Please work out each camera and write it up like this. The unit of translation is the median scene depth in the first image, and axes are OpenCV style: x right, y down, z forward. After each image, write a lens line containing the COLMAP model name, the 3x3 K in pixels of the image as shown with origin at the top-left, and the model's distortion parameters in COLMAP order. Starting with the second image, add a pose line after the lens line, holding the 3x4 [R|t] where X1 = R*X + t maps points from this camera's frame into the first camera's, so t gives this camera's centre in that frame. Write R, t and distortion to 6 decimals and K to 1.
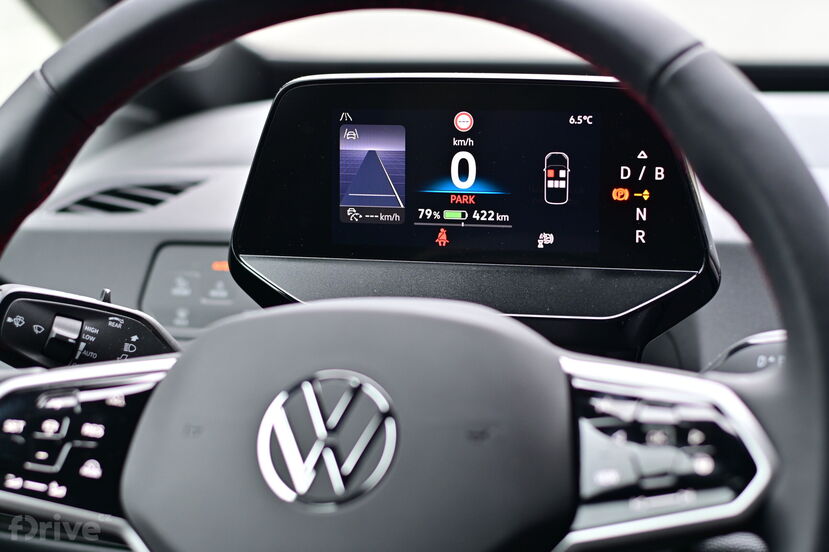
lens RADIAL K [[1832.1, 0, 414.5], [0, 1832.1, 276.0], [0, 0, 1]] dist [-0.050865, -0.170426]
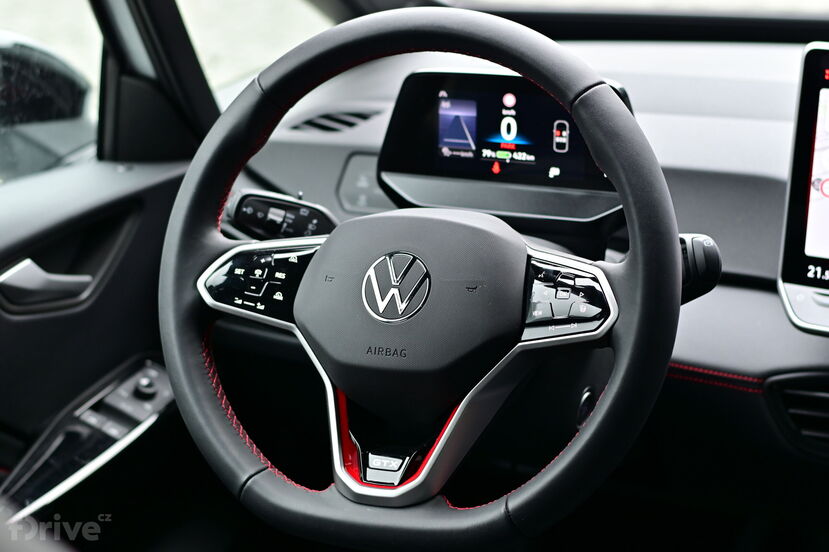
lens RADIAL K [[1832.1, 0, 414.5], [0, 1832.1, 276.0], [0, 0, 1]] dist [-0.050865, -0.170426]
pose [[0.983888, 0.043312, -0.173463, 0.248224], [-0.025967, 0.994543, 0.101043, -0.094214], [0.176893, -0.094911, 0.979643, -0.707905]]
